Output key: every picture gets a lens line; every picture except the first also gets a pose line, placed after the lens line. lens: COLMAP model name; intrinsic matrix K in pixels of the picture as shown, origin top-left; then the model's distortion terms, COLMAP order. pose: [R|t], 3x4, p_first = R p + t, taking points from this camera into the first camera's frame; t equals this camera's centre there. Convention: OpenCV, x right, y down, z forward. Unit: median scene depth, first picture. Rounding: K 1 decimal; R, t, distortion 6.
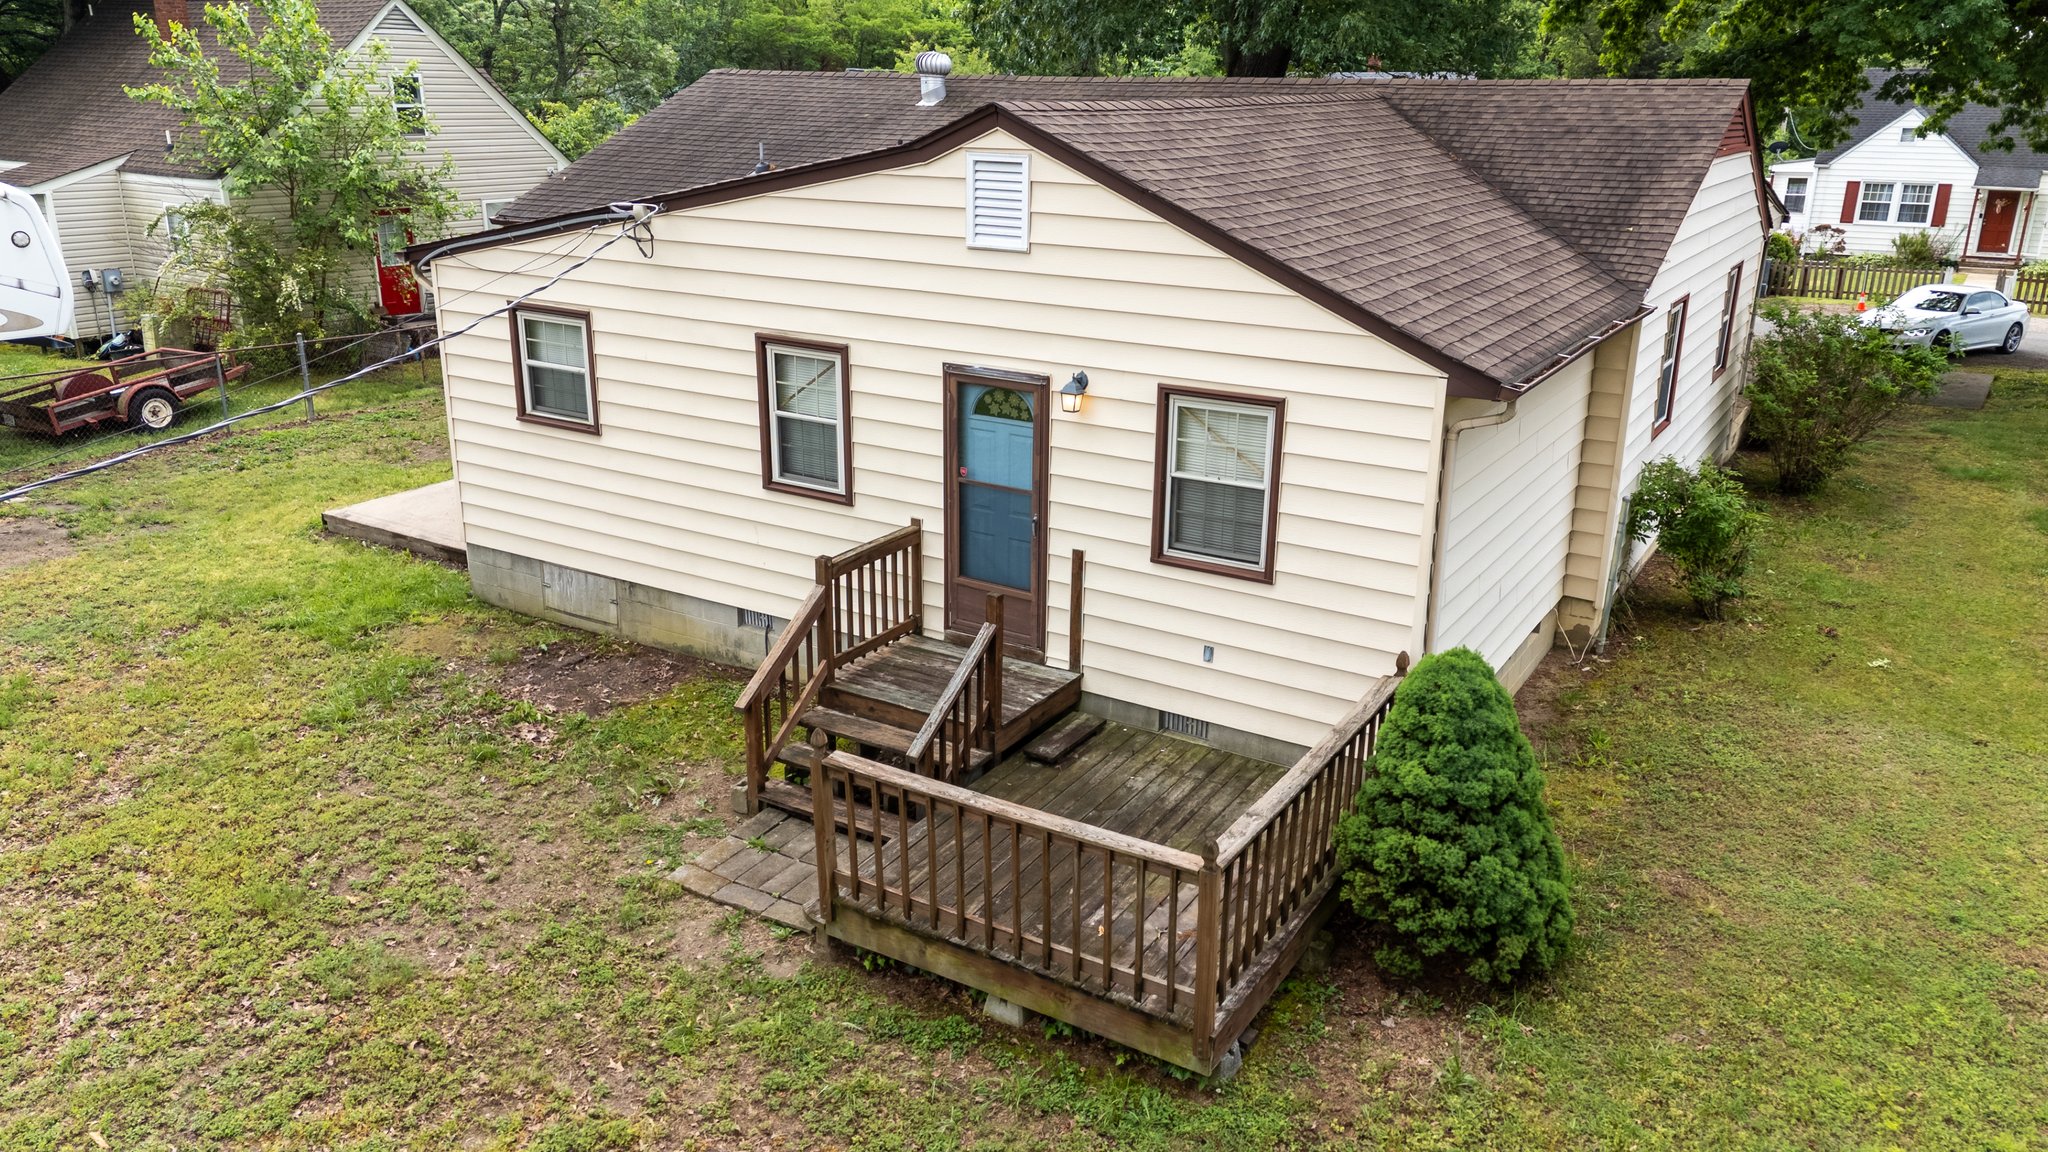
lens RADIAL K [[1500.1, 0, 1028.0], [0, 1500.1, 580.3], [0, 0, 1]] dist [0.083640, -0.067603]
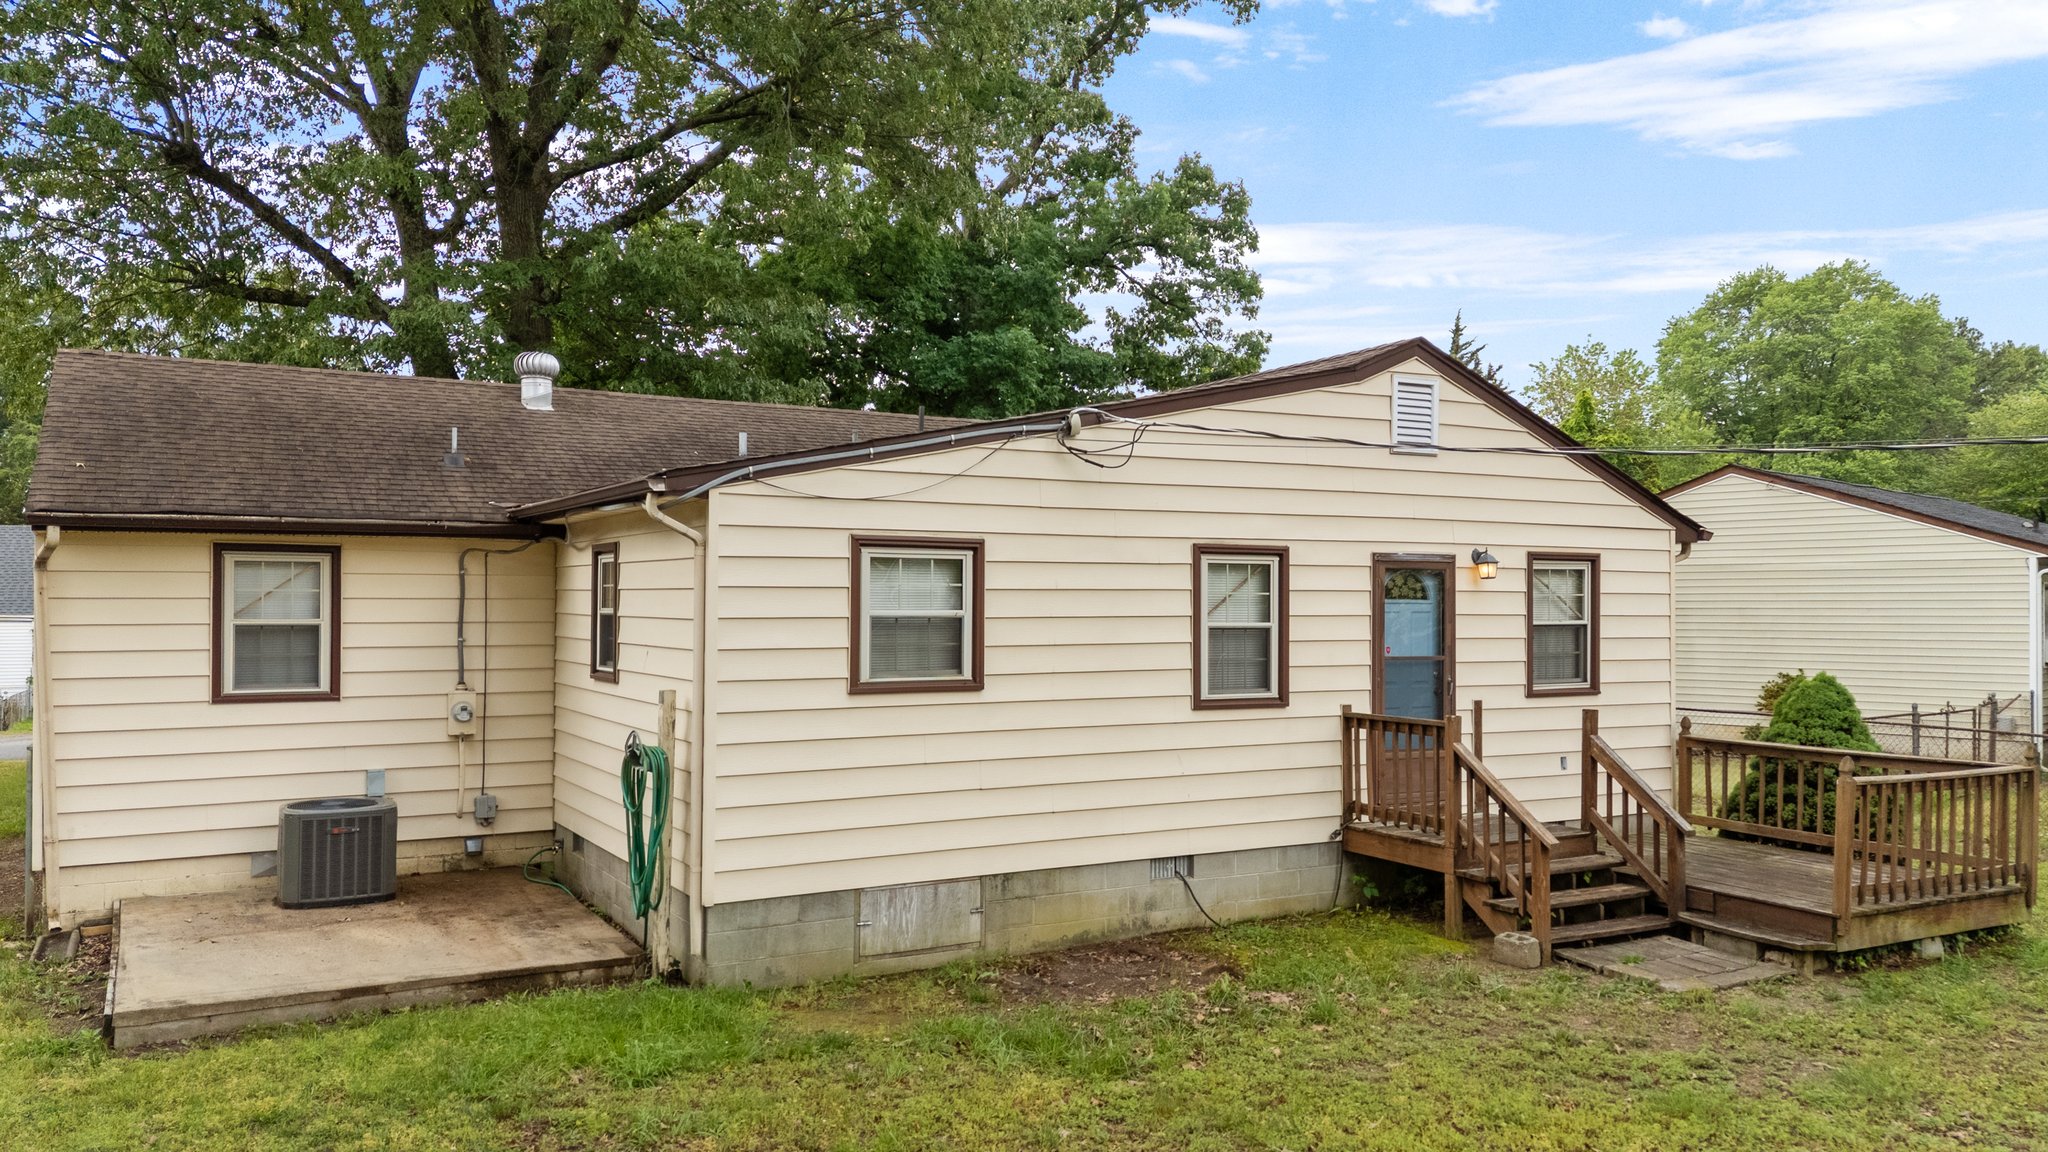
lens RADIAL K [[1500.1, 0, 1028.9], [0, 1500.1, 585.1], [0, 0, 1]] dist [0.083640, -0.067603]
pose [[0.483257, 0.001506, 0.875477, -1.160753], [0.283956, 0.945668, -0.158369, -0.017289], [-0.828149, 0.325130, 0.456573, 0.705551]]
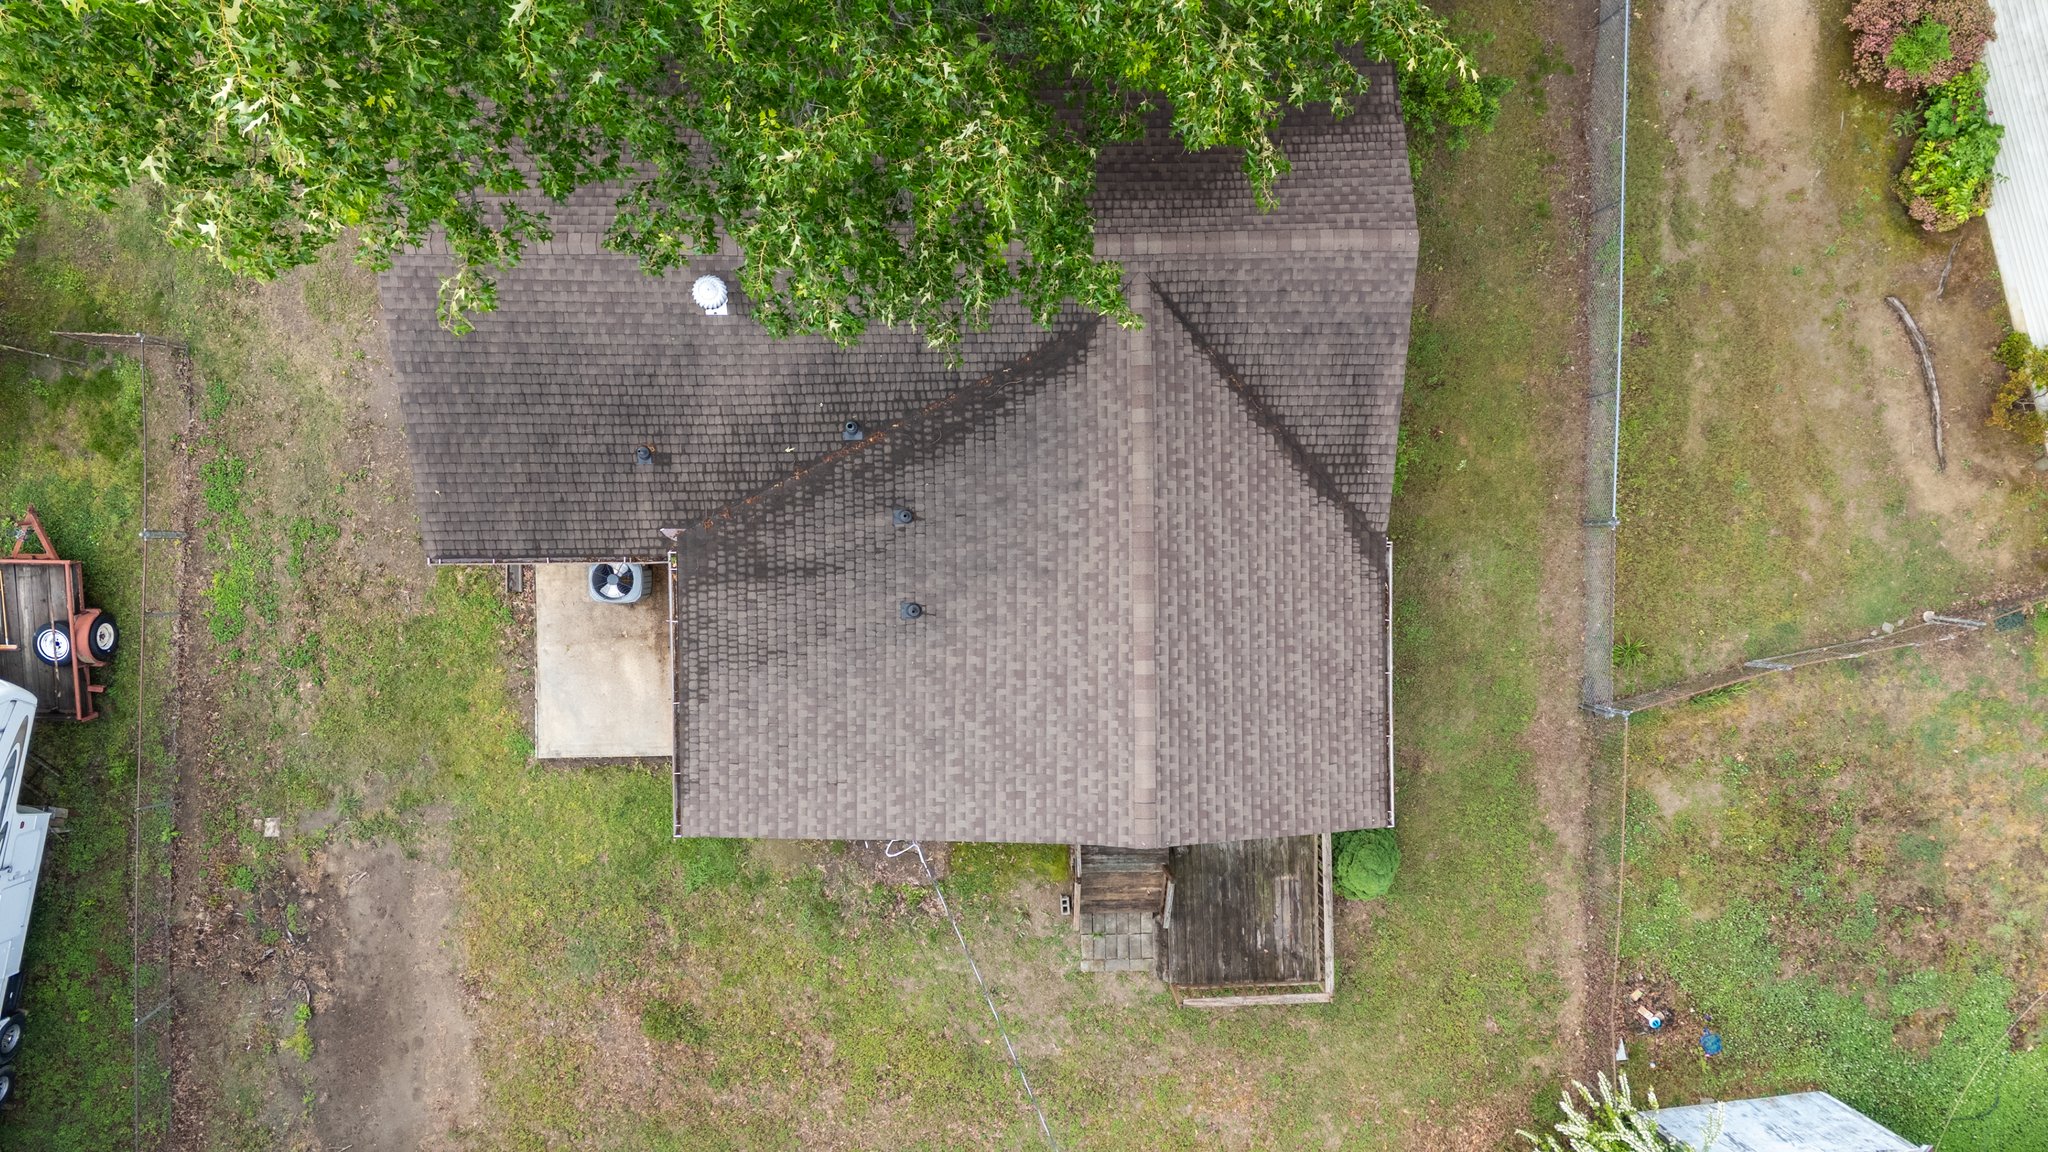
lens RADIAL K [[1500.1, 0, 1034.5], [0, 1500.1, 582.2], [0, 0, 1]] dist [0.083640, -0.067603]
pose [[0.848014, -0.529932, 0.006714, 0.021121], [0.149975, 0.252107, 0.956007, -2.111612], [-0.508311, -0.809700, 0.293267, 0.718019]]
